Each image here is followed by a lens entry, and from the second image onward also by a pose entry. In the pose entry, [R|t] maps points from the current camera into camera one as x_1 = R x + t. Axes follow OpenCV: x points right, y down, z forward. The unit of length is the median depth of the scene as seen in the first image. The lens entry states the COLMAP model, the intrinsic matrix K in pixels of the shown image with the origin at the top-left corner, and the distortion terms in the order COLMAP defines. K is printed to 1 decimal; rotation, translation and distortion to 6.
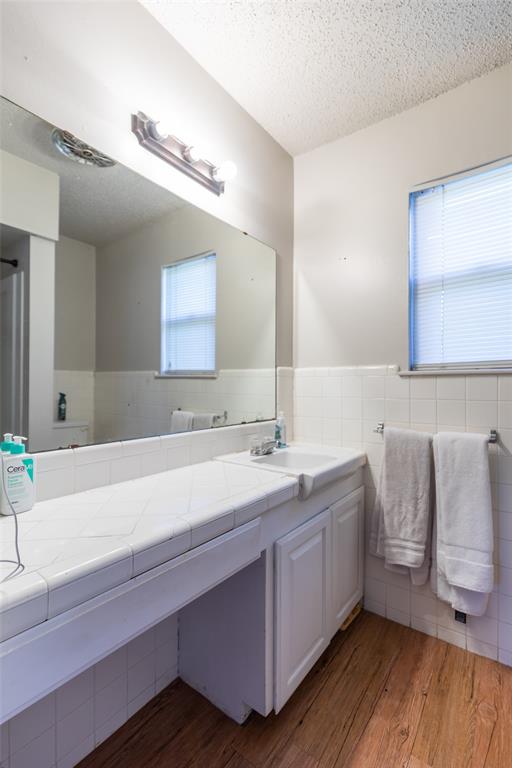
lens RADIAL K [[344.5, 0, 255.1], [0, 344.5, 387.1], [0, 0, 1]] dist [0.003936, 0.000042]
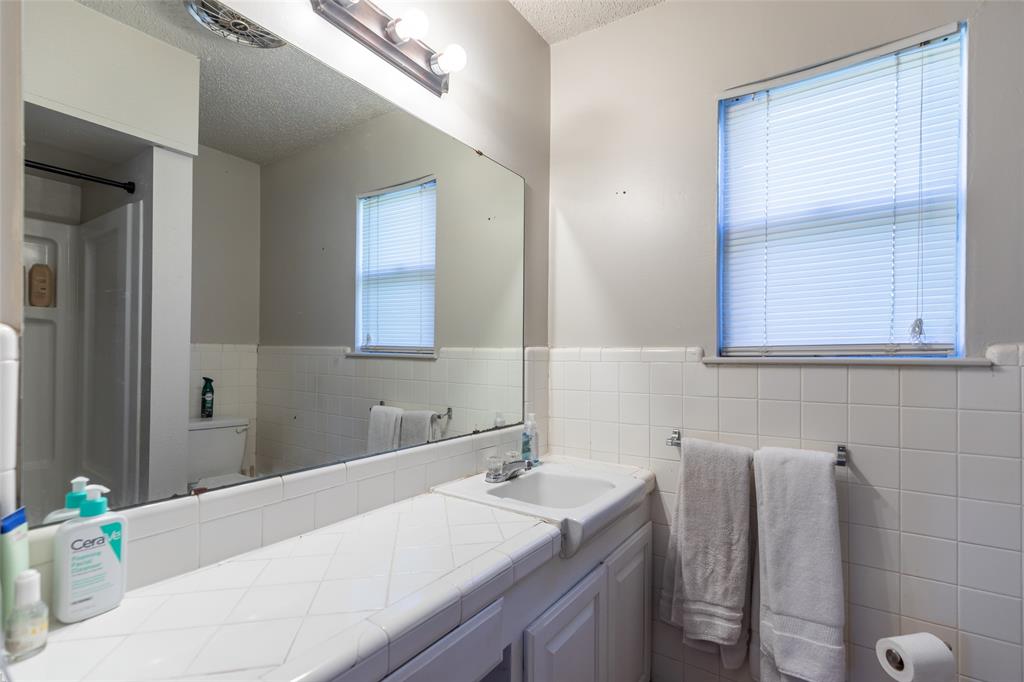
lens RADIAL K [[459.3, 0, 514.8], [0, 459.3, 345.3], [0, 0, 1]] dist [0.003936, 0.000042]
pose [[0.998572, 0.002285, 0.053367, -0.006504], [-0.001319, 0.999835, -0.018125, -0.051797], [-0.053399, 0.018029, 0.998410, 0.104439]]
